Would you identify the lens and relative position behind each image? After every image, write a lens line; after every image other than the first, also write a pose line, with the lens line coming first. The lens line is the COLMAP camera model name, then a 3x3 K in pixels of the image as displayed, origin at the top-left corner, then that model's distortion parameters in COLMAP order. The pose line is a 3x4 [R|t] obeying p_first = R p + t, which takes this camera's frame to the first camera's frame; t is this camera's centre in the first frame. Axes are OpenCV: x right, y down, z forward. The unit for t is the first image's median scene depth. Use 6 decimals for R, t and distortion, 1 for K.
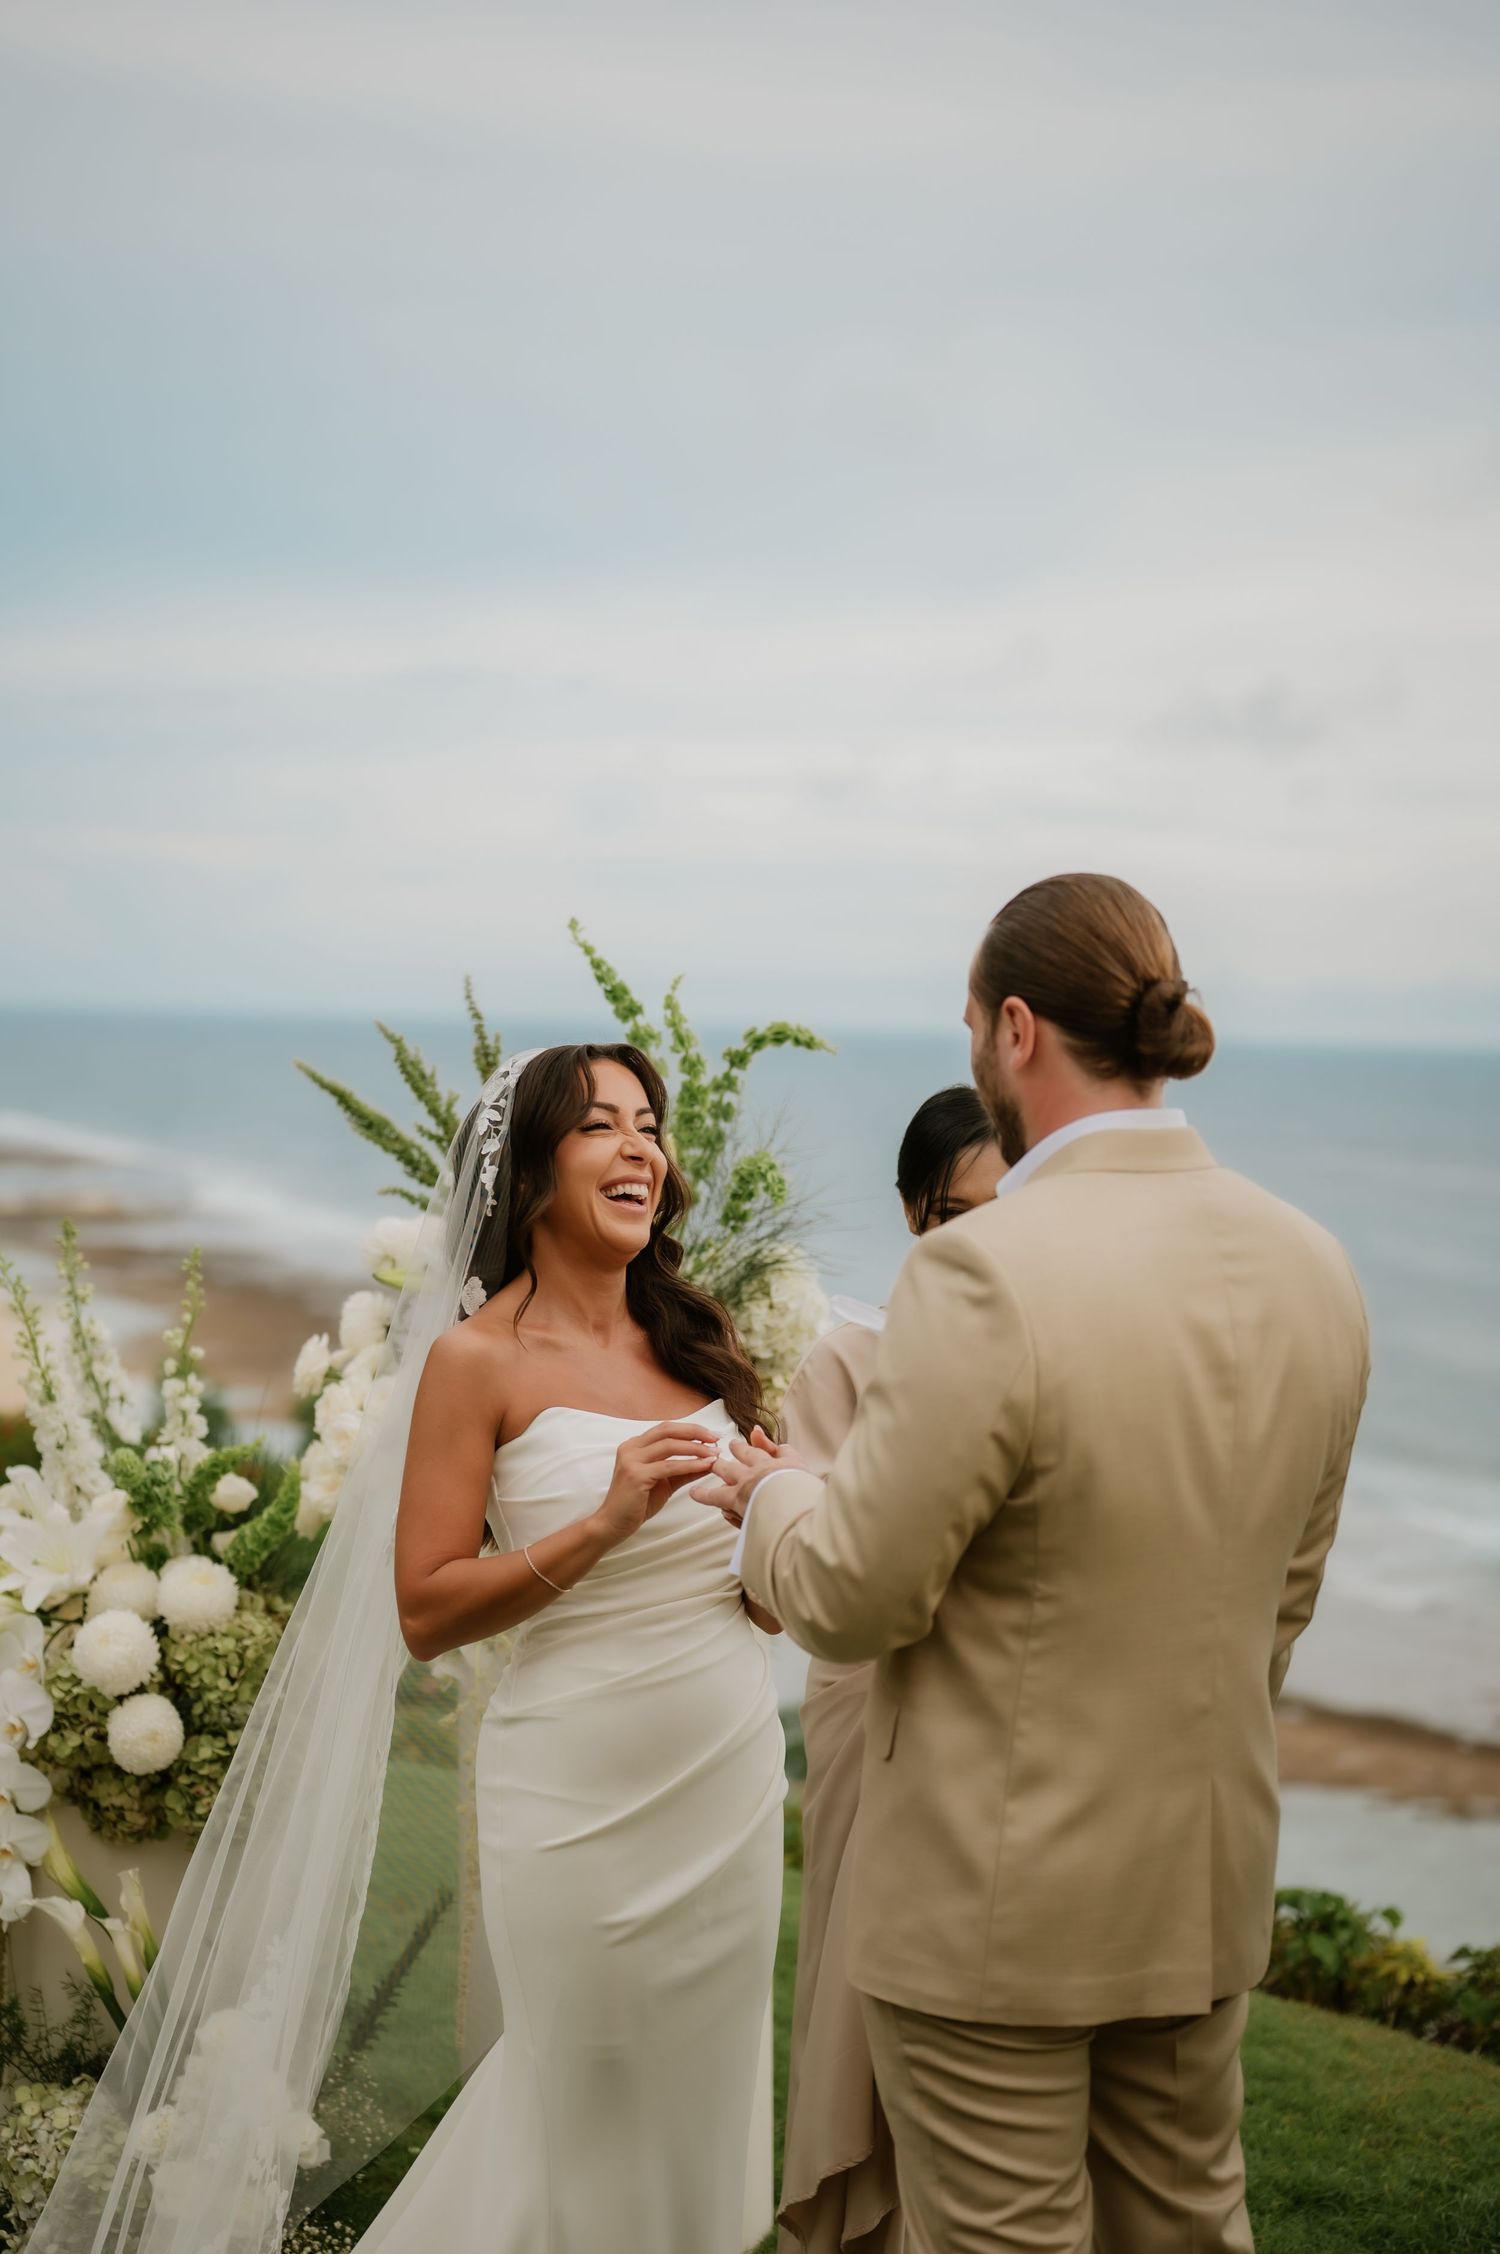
lens RADIAL K [[3601.1, 0, 811.4], [0, 3601.1, 1273.5], [0, 0, 1]] dist [-0.061880, 0.000000]
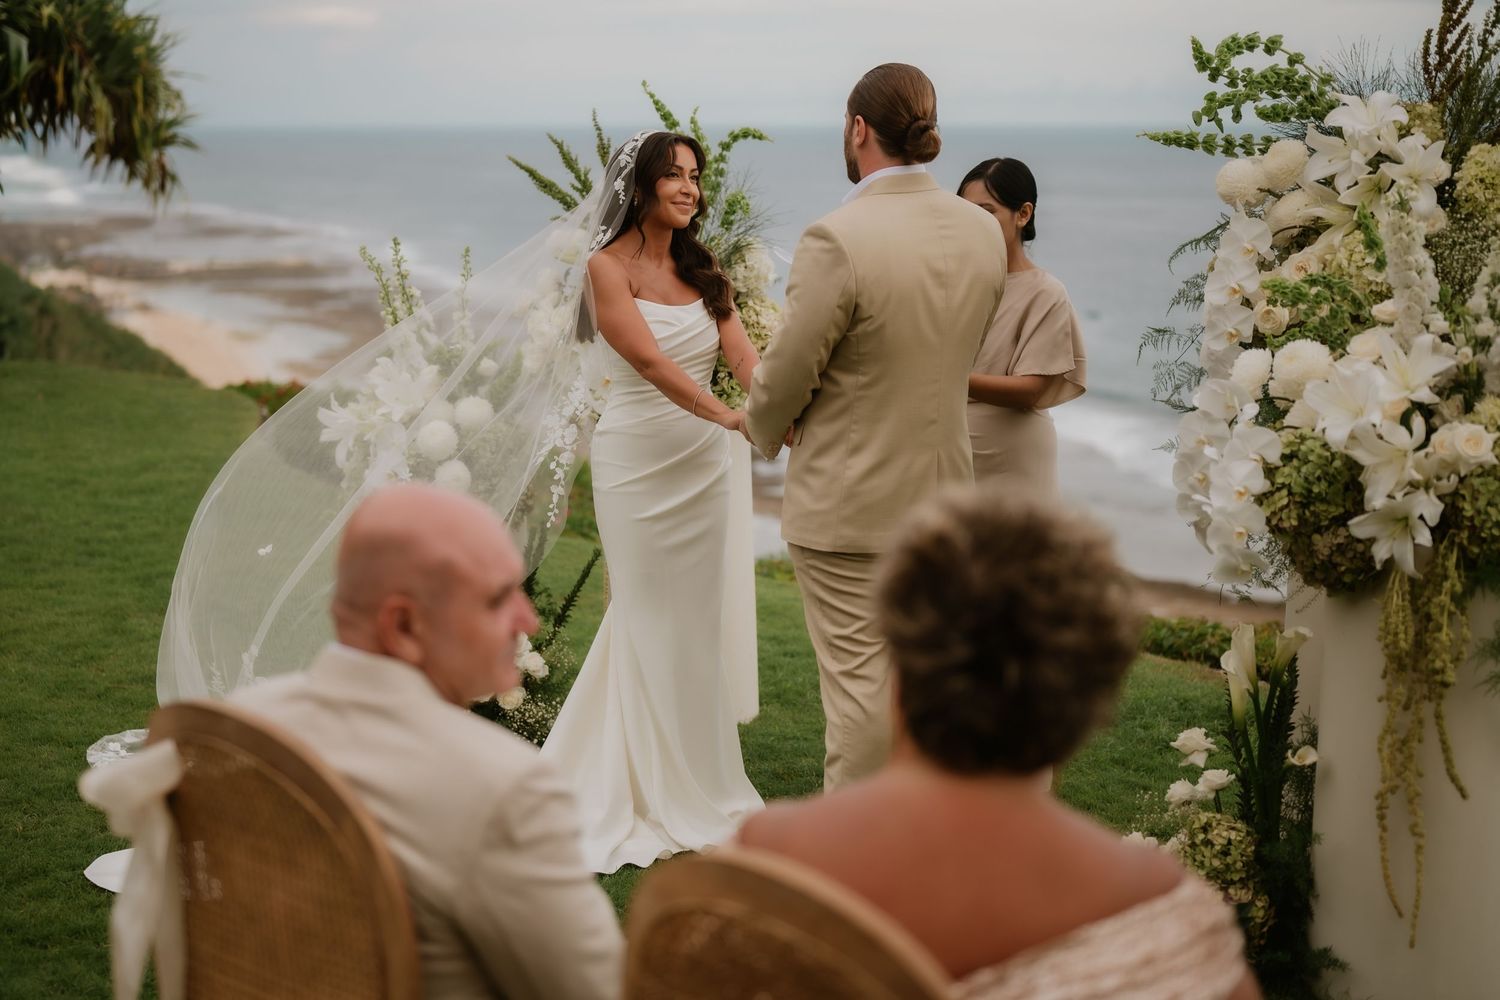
lens RADIAL K [[2396.5, 0, 736.2], [0, 2396.5, 494.8], [0, 0, 1]] dist [-0.061880, 0.000000]
pose [[0.999484, -0.026180, -0.018591, 0.005656], [0.027690, 0.995885, 0.086287, 0.020902], [0.016255, -0.086758, 0.996097, -0.387129]]
